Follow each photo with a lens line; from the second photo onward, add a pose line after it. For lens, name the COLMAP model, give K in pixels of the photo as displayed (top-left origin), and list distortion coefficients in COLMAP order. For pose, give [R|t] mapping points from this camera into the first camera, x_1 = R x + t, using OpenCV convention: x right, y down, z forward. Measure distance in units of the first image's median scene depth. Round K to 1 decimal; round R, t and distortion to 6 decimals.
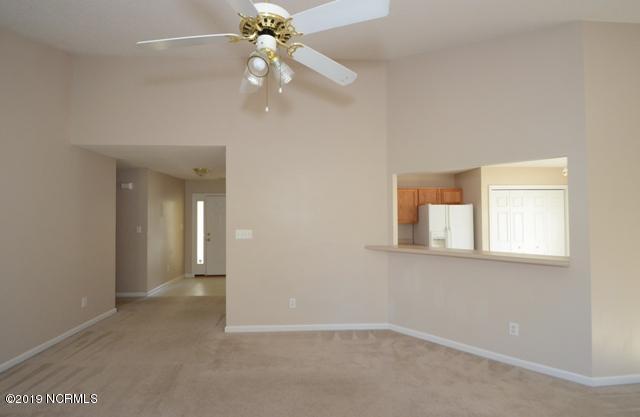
lens RADIAL K [[283.3, 0, 317.9], [0, 283.3, 211.2], [0, 0, 1]] dist [-0.000849, -0.000501]
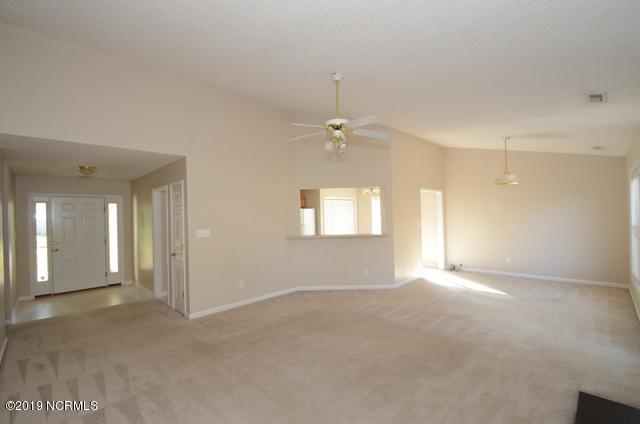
lens RADIAL K [[282.5, 0, 311.0], [0, 282.5, 214.2], [0, 0, 1]] dist [-0.002399, -0.000734]
pose [[0.747580, -0.009118, 0.664110, -0.545044], [0.009422, 0.999951, 0.003123, 0.002156], [-0.664105, 0.003923, 0.747629, -0.140107]]
